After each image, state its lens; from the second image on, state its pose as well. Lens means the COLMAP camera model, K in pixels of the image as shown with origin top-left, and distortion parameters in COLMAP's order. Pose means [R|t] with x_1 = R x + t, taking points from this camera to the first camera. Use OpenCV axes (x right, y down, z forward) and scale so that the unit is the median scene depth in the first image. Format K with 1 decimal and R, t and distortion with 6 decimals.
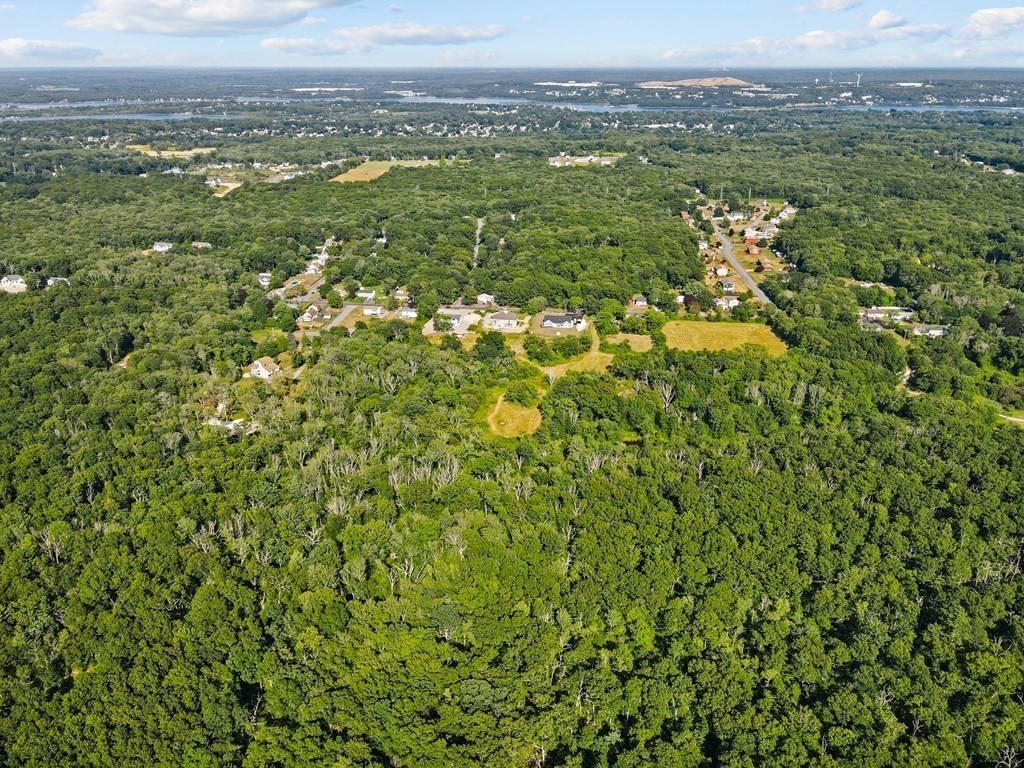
lens RADIAL K [[756.6, 0, 518.4], [0, 756.6, 387.4], [0, 0, 1]] dist [0.018208, 0.007572]
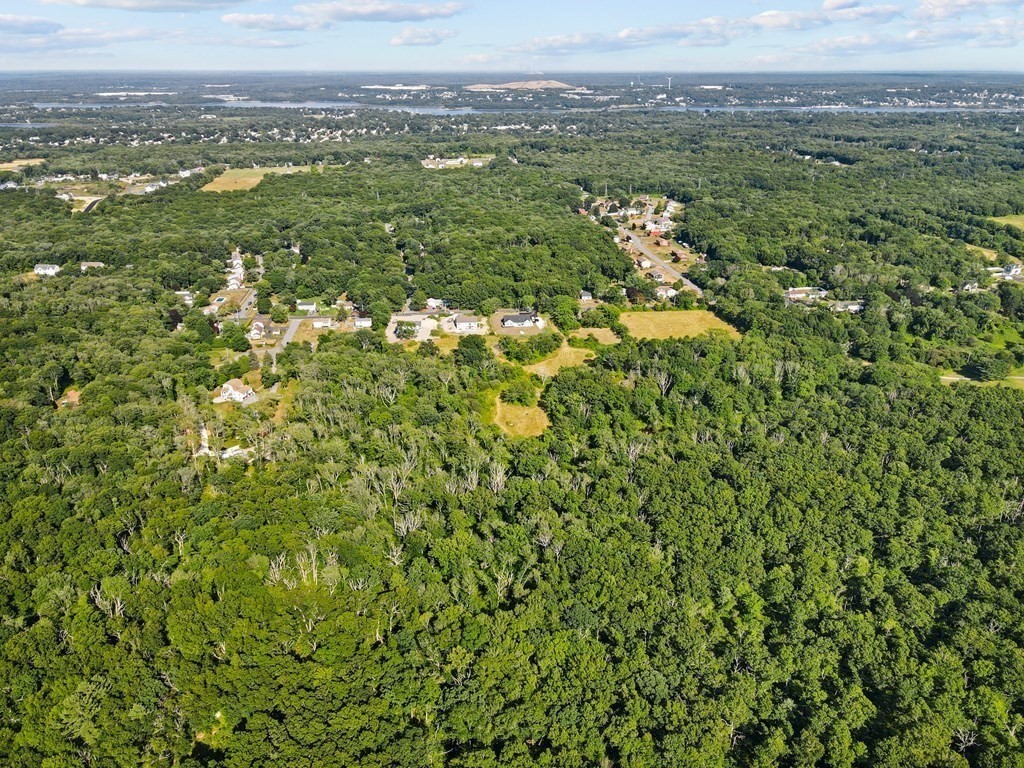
lens RADIAL K [[752.4, 0, 517.5], [0, 752.4, 383.4], [0, 0, 1]] dist [0.014281, 0.005708]
pose [[0.976127, -0.084798, 0.199962, -0.125176], [0.085990, 0.996292, 0.002736, -0.005180], [-0.199452, 0.014524, 0.979800, 0.012665]]
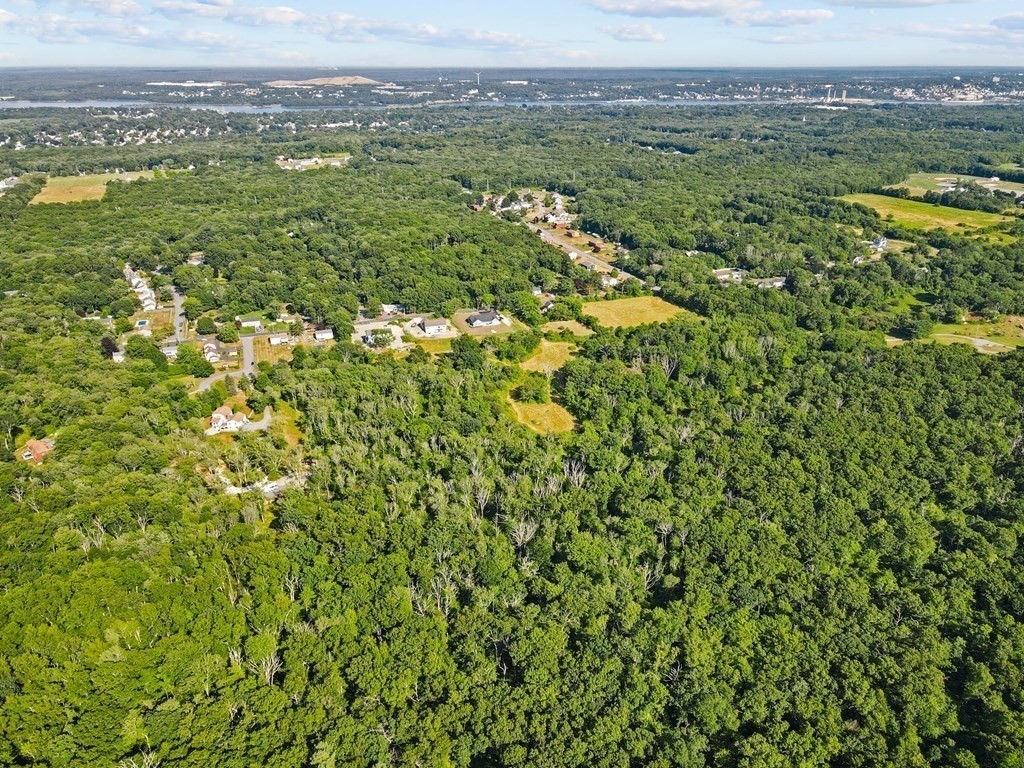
lens RADIAL K [[752.4, 0, 517.5], [0, 752.4, 383.4], [0, 0, 1]] dist [0.014281, 0.005708]
pose [[0.893061, -0.178369, 0.413070, -0.268330], [0.178844, 0.983148, 0.037873, -0.027574], [-0.412864, 0.040052, 0.909912, 0.063707]]
